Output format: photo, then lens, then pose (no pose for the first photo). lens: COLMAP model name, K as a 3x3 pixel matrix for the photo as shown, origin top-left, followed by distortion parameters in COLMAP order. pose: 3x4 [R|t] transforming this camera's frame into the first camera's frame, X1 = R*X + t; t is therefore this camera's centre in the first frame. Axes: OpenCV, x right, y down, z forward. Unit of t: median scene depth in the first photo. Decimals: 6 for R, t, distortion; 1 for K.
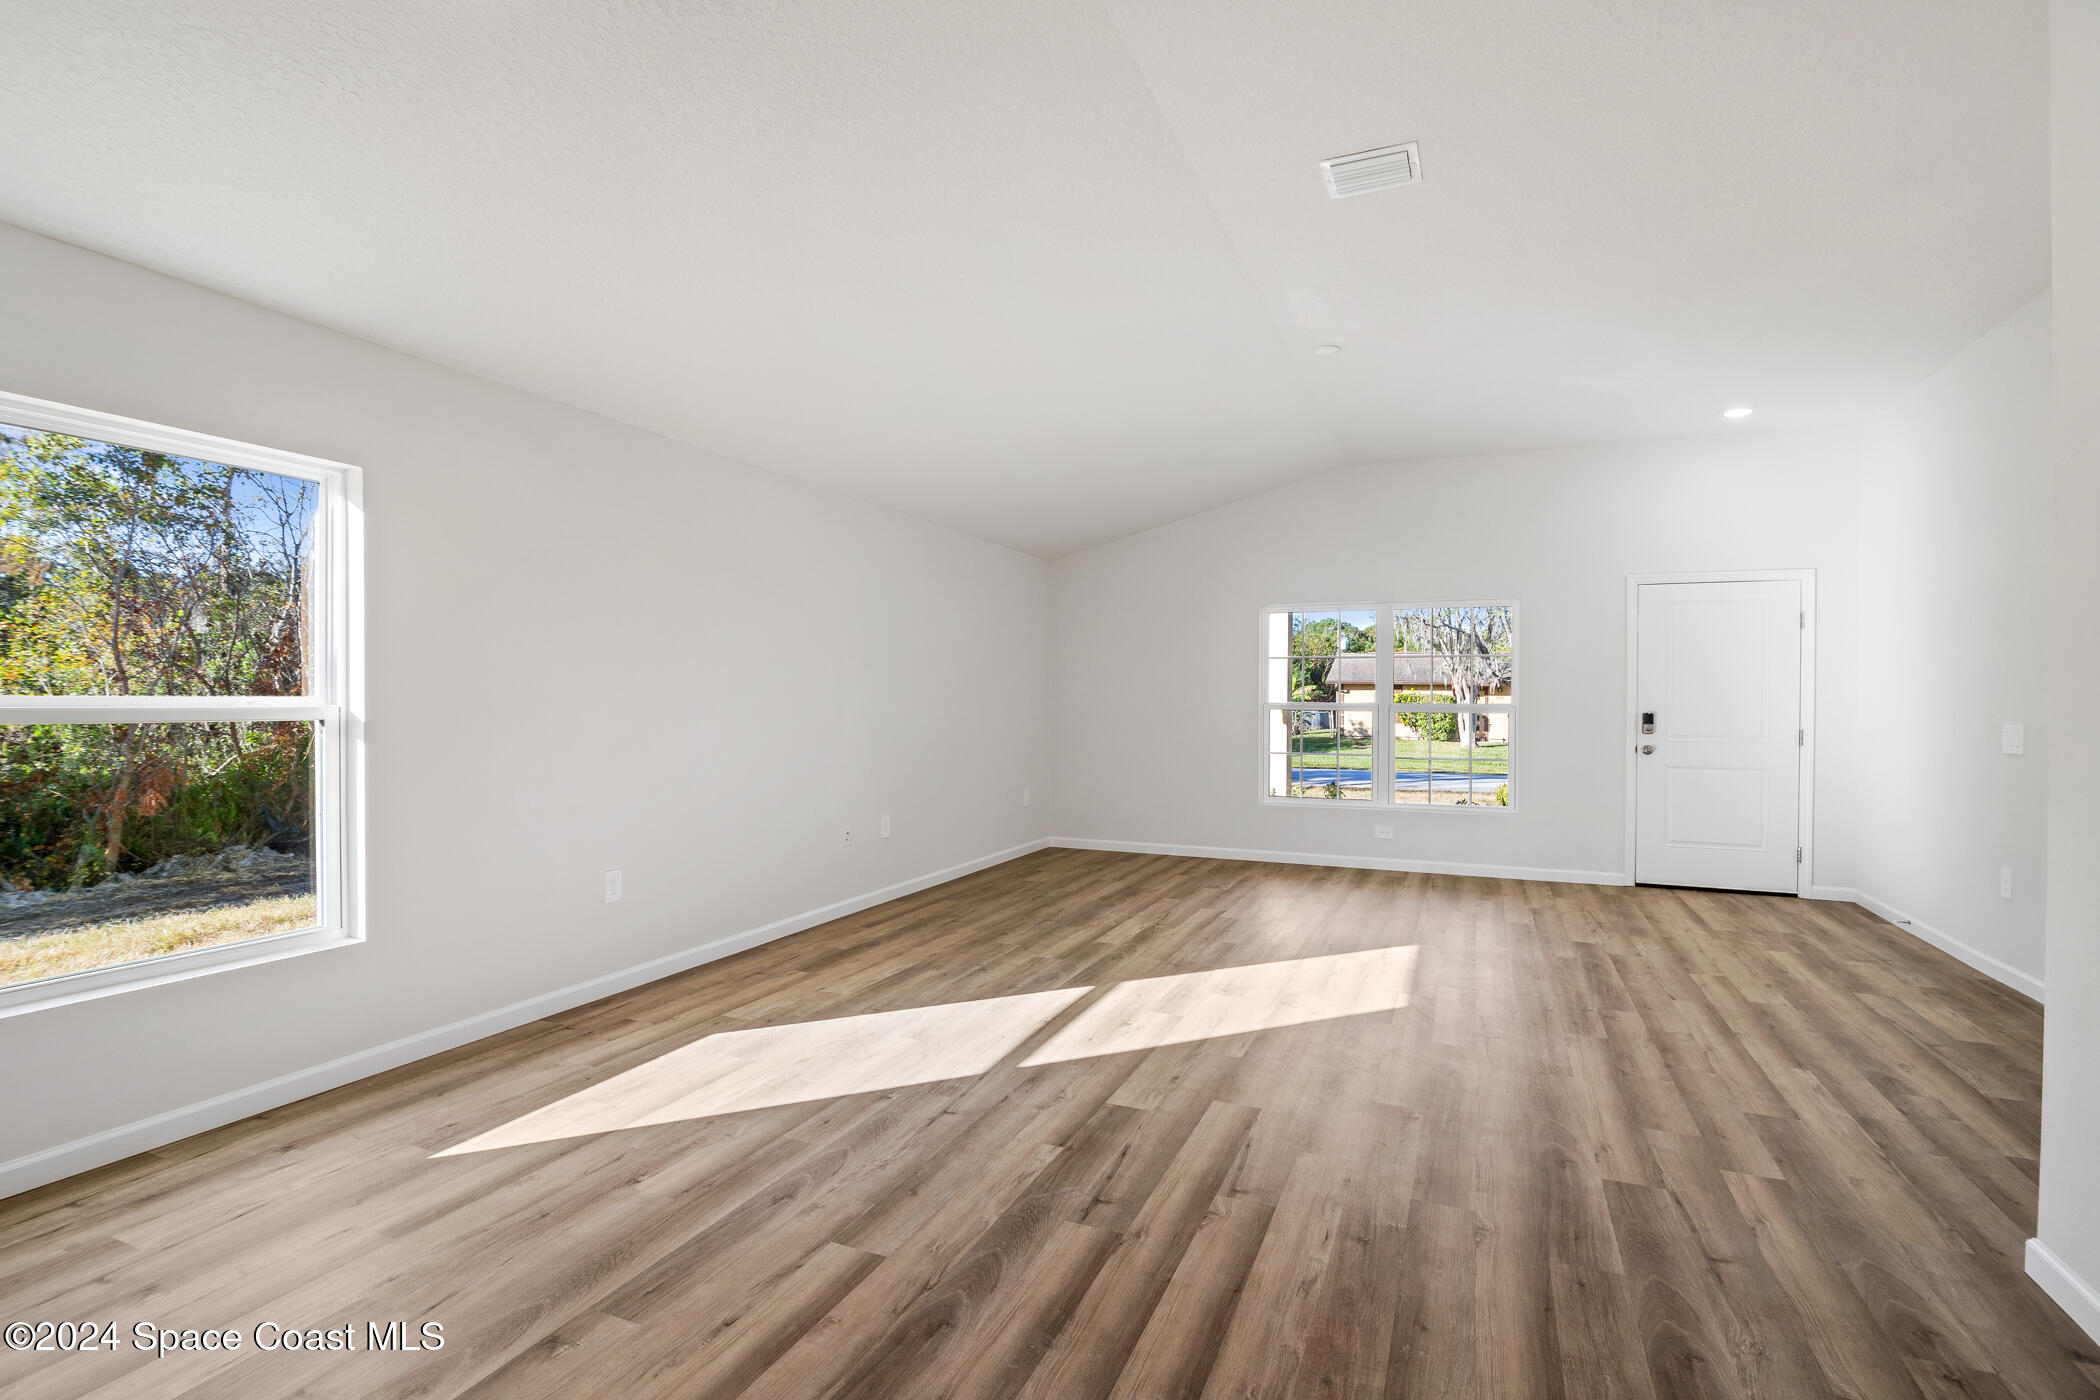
lens RADIAL K [[933.3, 0, 1036.6], [0, 933.3, 702.2], [0, 0, 1]] dist [-0.011274, -0.000646]
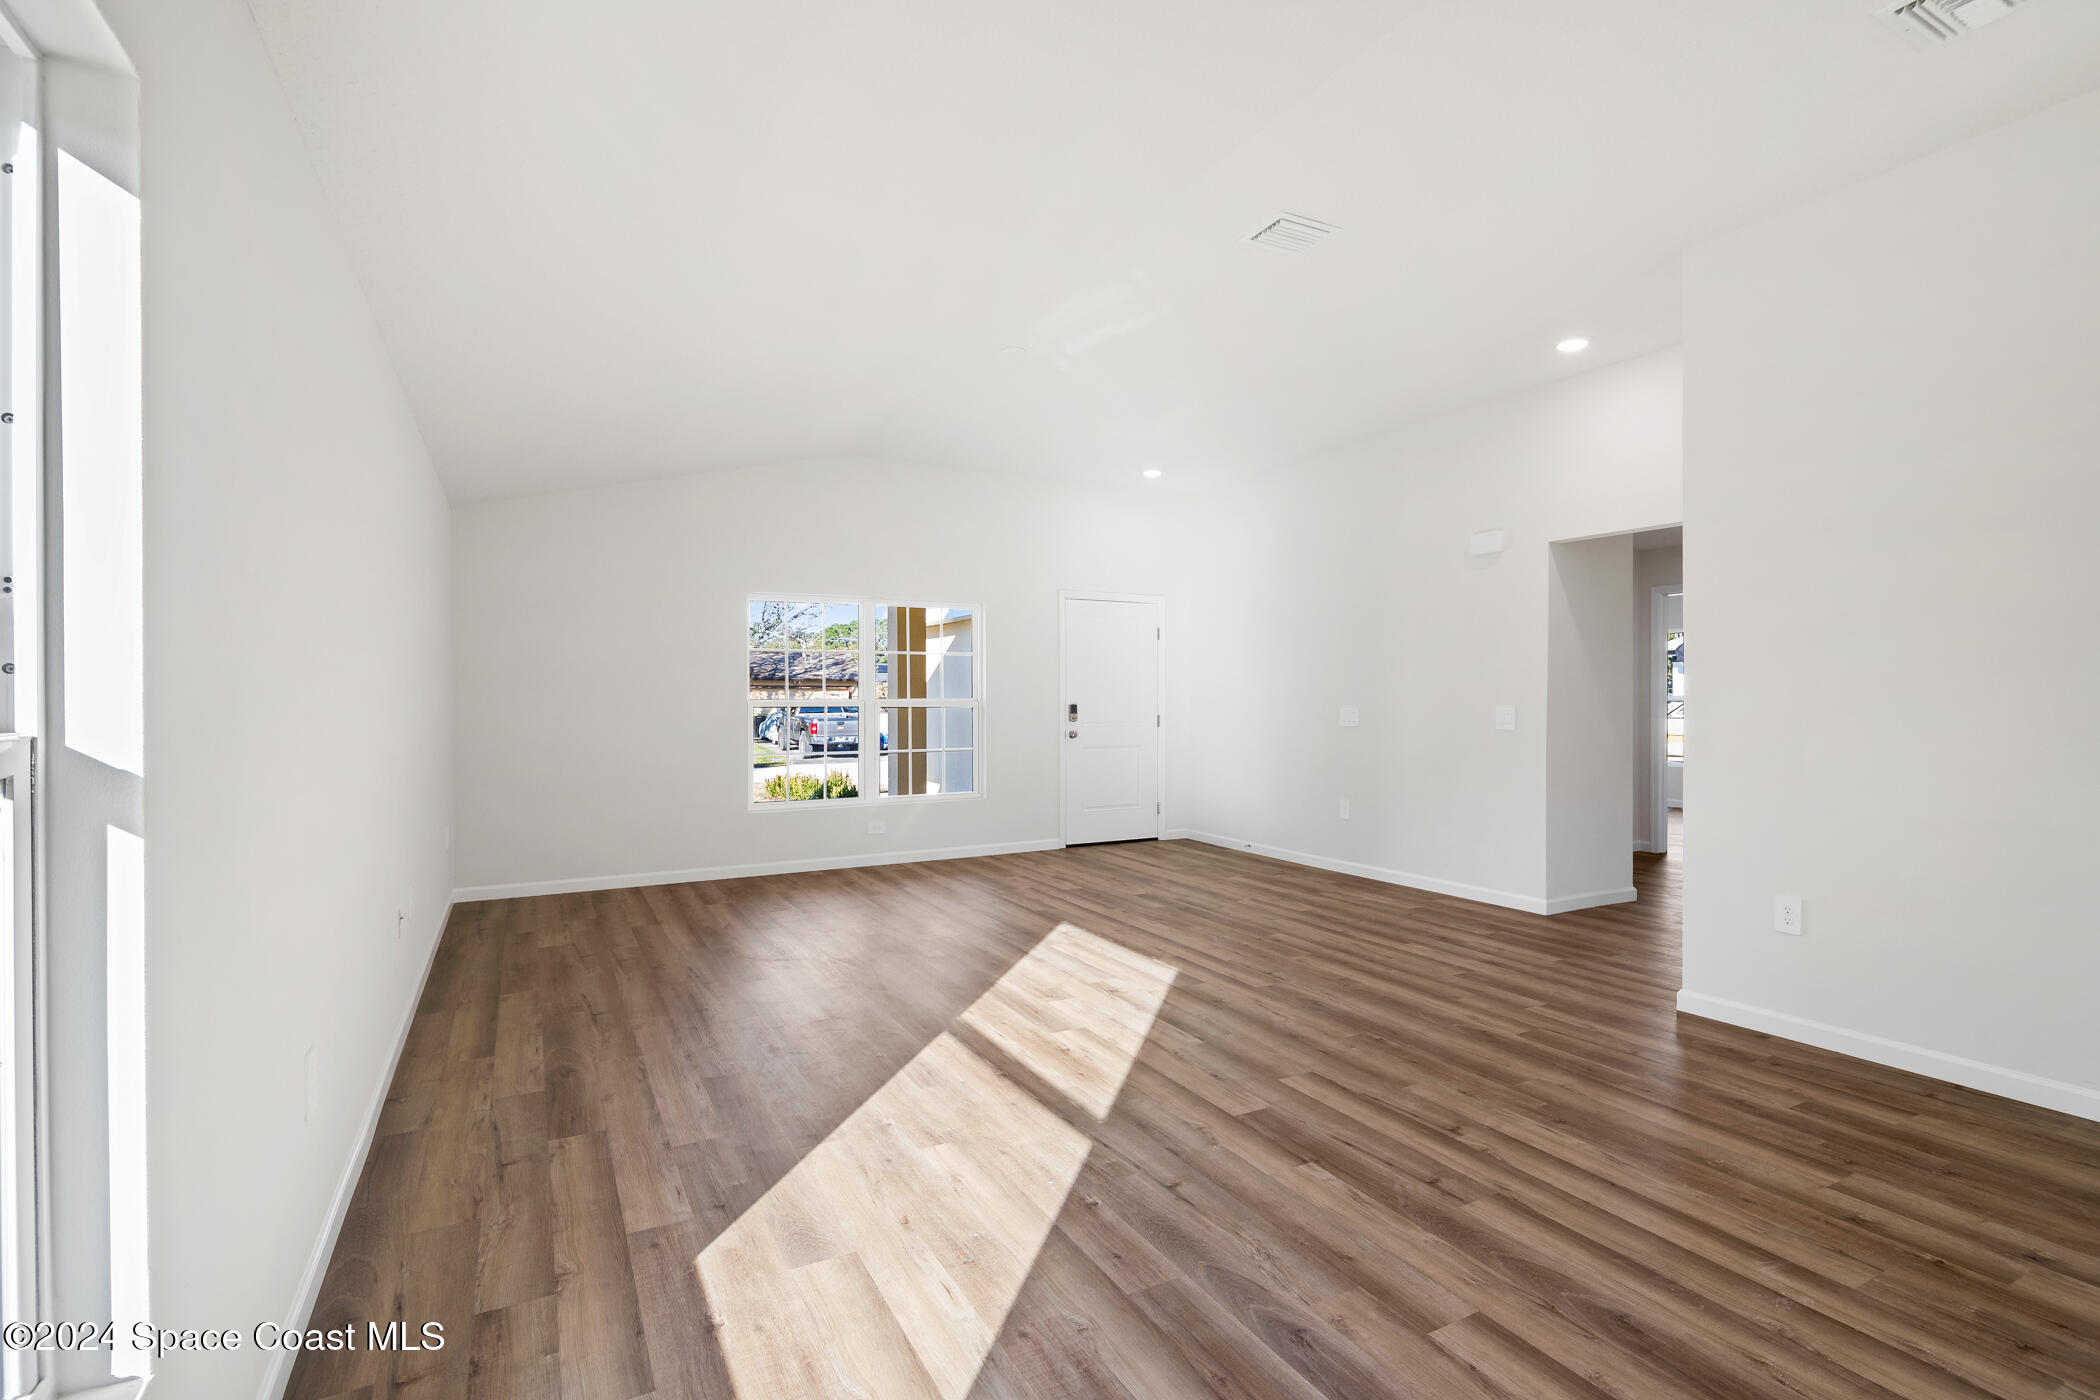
lens RADIAL K [[991.5, 0, 974.4], [0, 991.5, 699.8], [0, 0, 1]] dist [-0.002956, -0.000325]
pose [[0.644106, -0.012621, 0.764832, -0.850148], [0.010334, 0.999916, 0.007797, -0.012132], [-0.764866, 0.002882, 0.644183, 0.524212]]
